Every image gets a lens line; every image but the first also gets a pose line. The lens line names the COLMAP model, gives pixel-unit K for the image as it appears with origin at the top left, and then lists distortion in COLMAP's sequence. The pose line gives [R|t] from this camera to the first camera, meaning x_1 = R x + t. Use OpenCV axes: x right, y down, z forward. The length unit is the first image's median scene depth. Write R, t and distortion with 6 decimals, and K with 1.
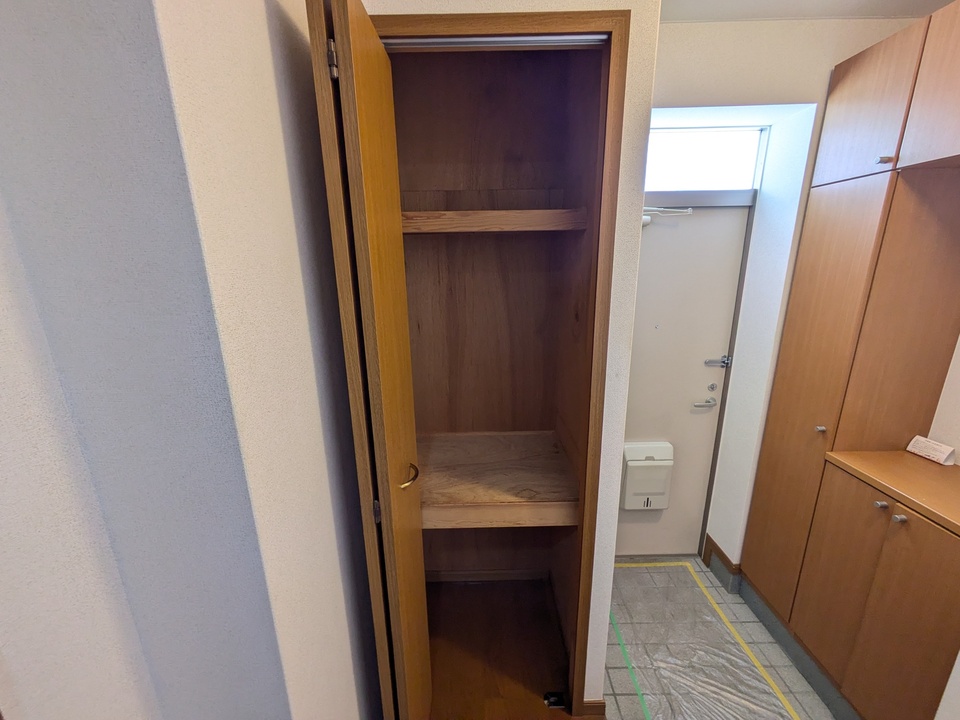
lens RADIAL K [[381.6, 0, 480.0], [0, 381.6, 360.0], [0, 0, 1]] dist [0.000882, 0.003525]
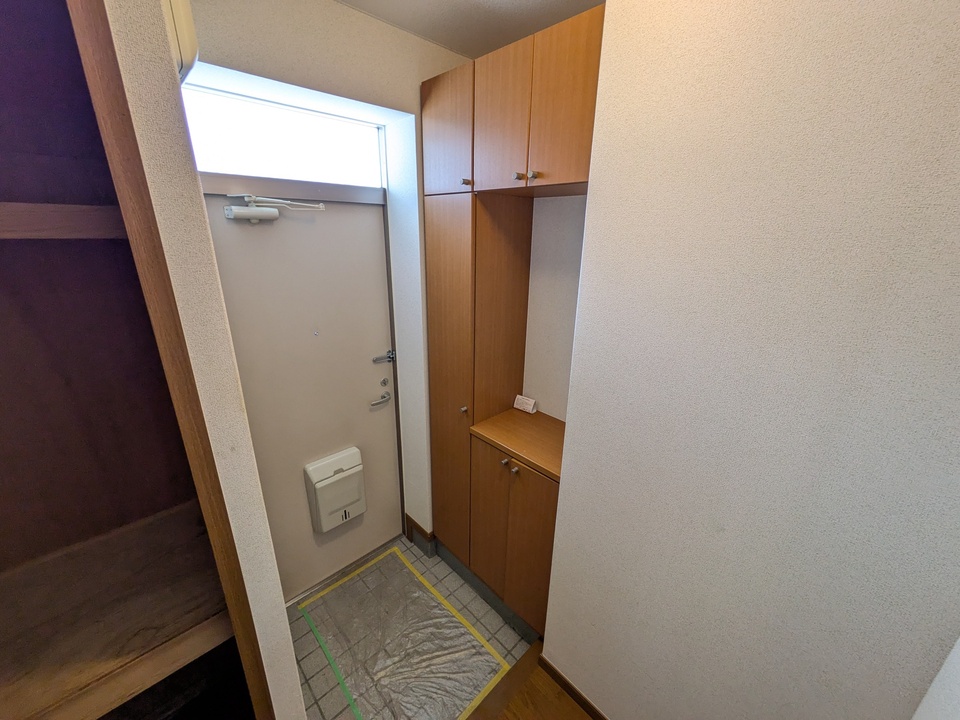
lens RADIAL K [[381.6, 0, 480.0], [0, 381.6, 360.0], [0, 0, 1]] dist [0.000882, 0.003525]
pose [[0.728169, -0.193359, 0.657557, 0.157445], [0.145148, 0.981125, 0.127772, -0.095595], [-0.669852, 0.002403, 0.742491, 0.081284]]
